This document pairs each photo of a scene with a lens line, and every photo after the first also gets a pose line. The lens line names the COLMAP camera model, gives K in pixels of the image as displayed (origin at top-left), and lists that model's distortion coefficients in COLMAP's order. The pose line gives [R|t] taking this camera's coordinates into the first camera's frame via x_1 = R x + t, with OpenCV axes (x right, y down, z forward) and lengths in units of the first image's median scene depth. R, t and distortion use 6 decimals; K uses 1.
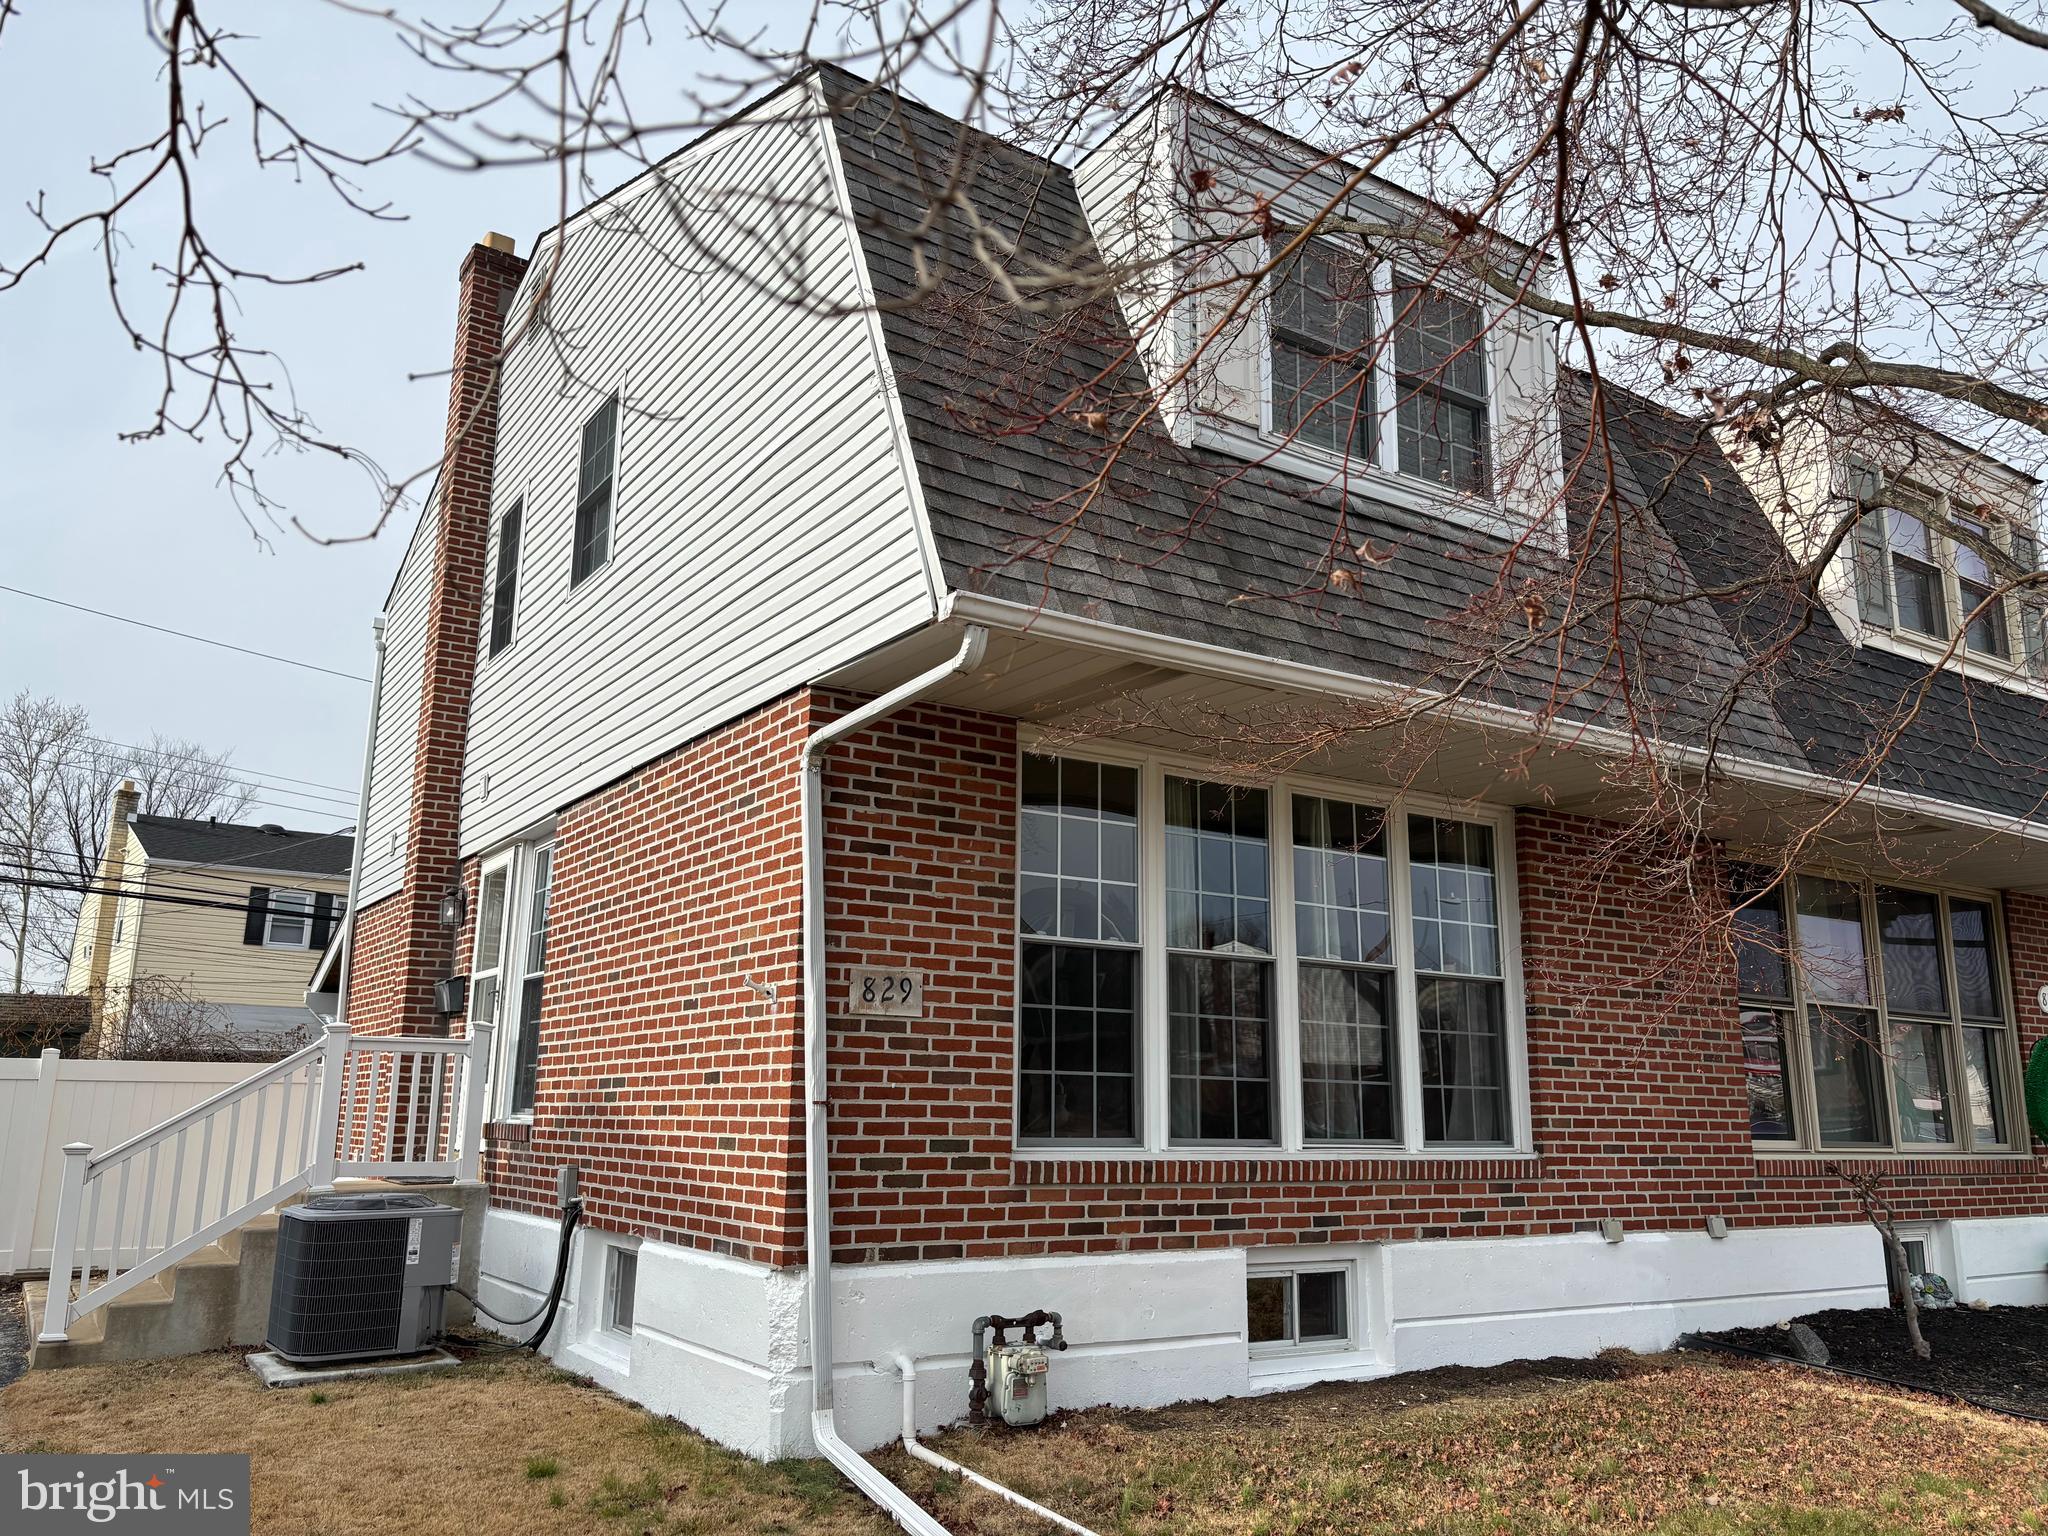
lens RADIAL K [[1561.2, 0, 1038.9], [0, 1561.2, 782.7], [0, 0, 1]] dist [0.025179, 0.005461]
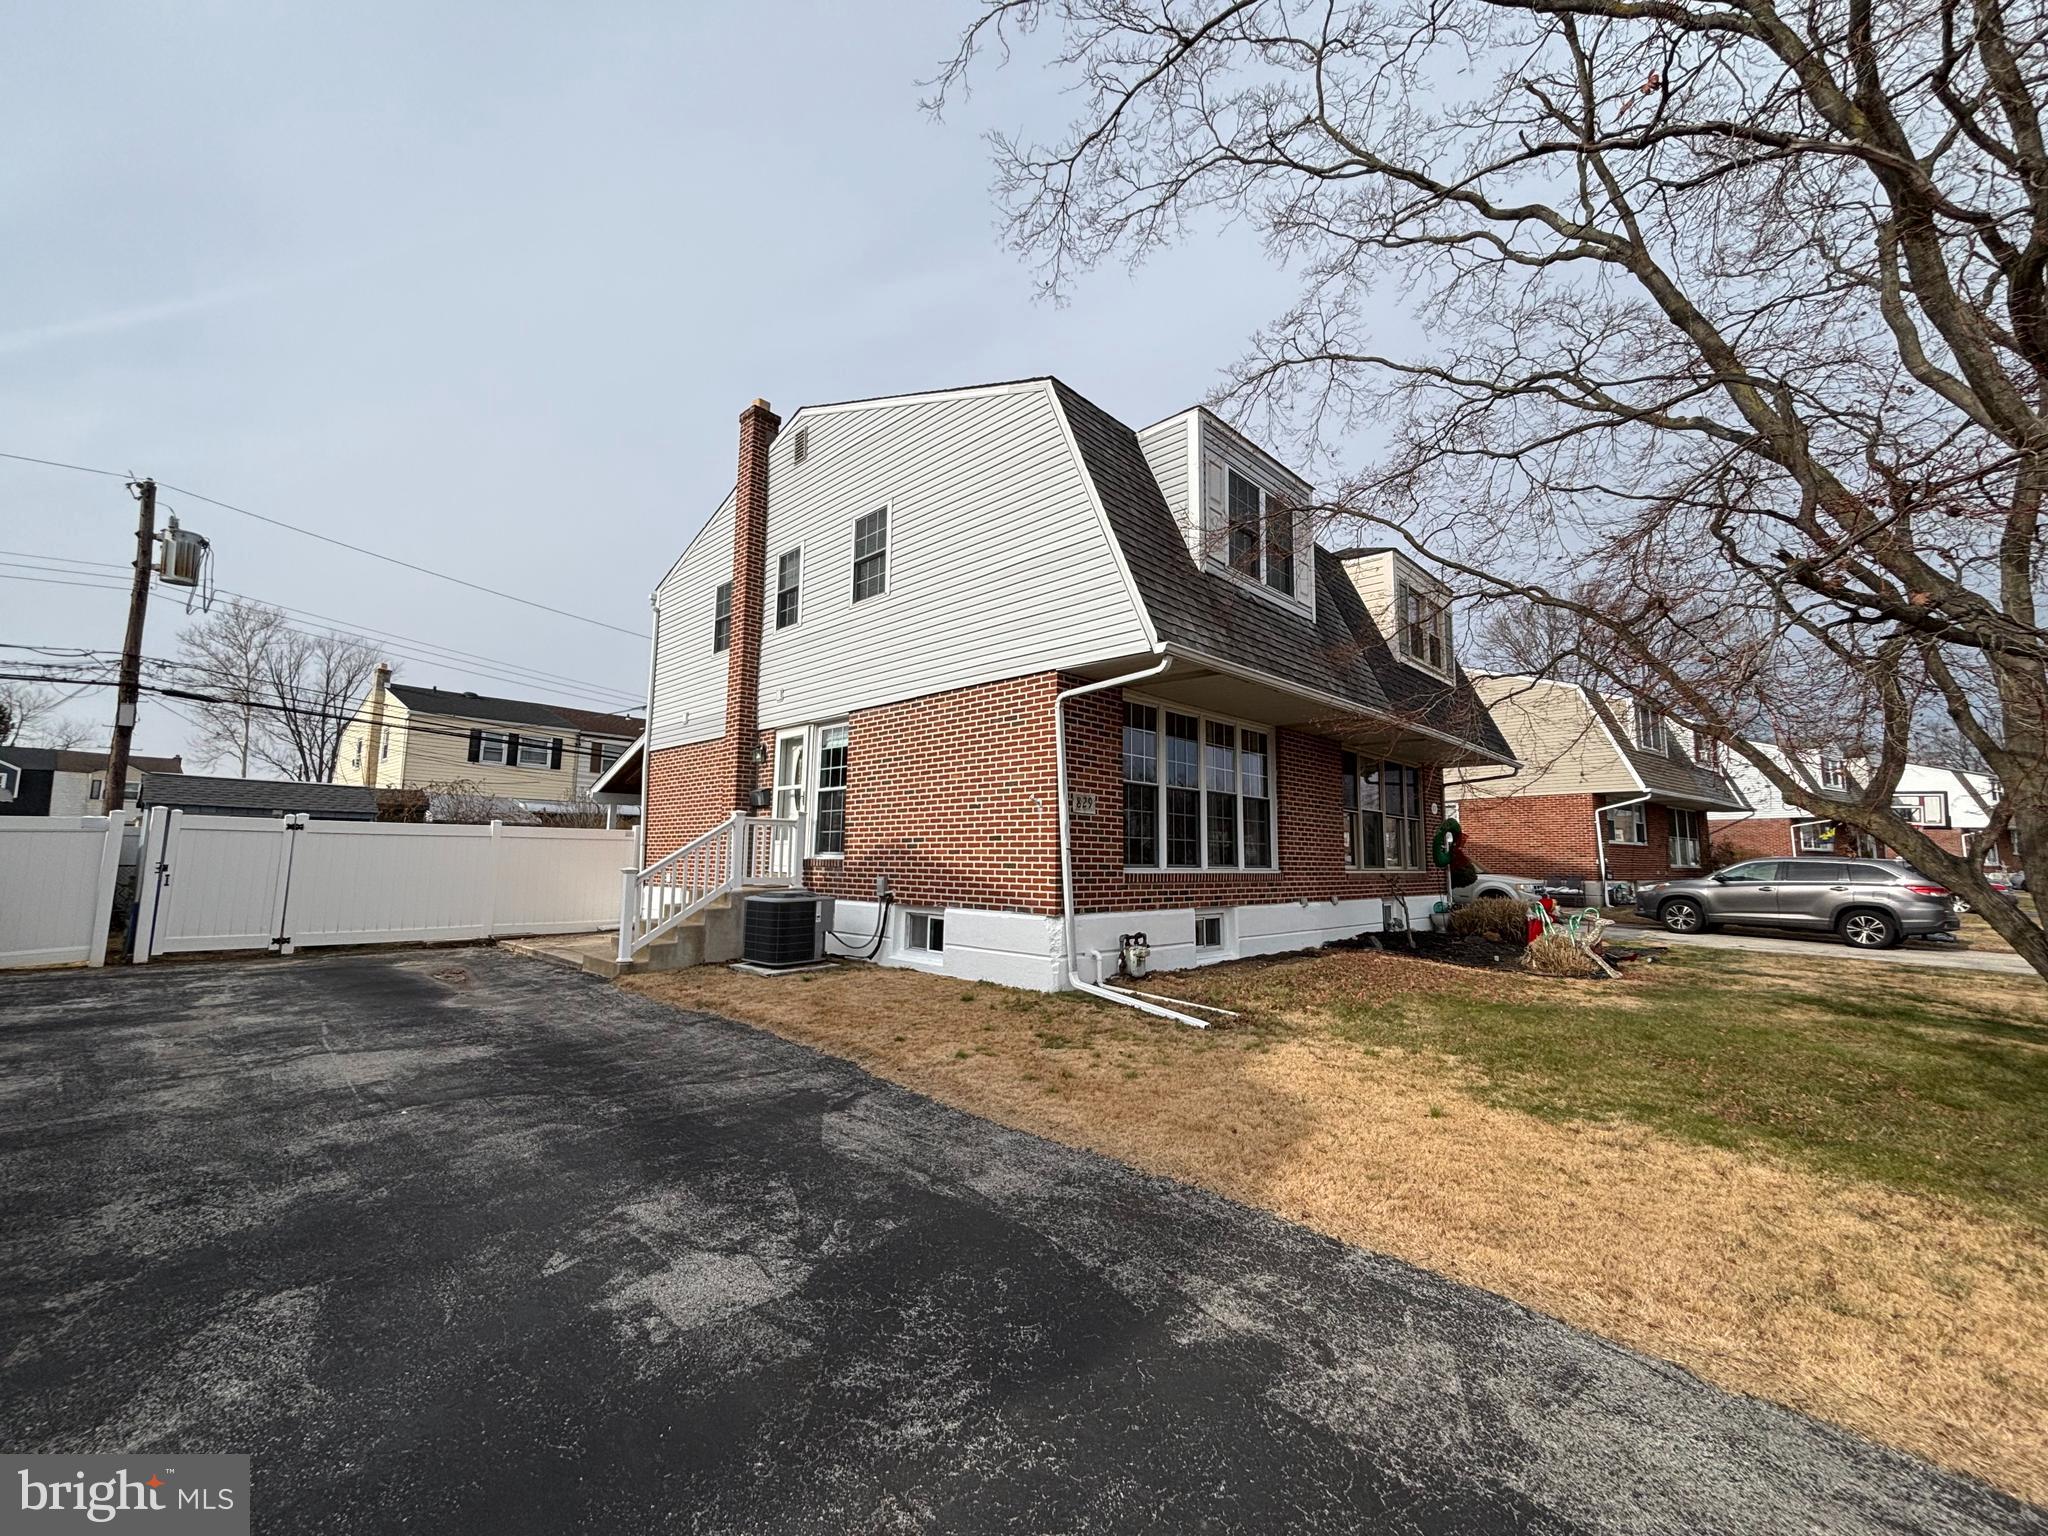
lens RADIAL K [[827.7, 0, 1047.5], [0, 827.7, 778.8], [0, 0, 1]] dist [0.007621, -0.002122]
pose [[0.974738, 0.021074, 0.222356, -0.373688], [-0.045856, 0.993213, 0.106886, -0.029374], [-0.218595, -0.114382, 0.969089, -0.169407]]
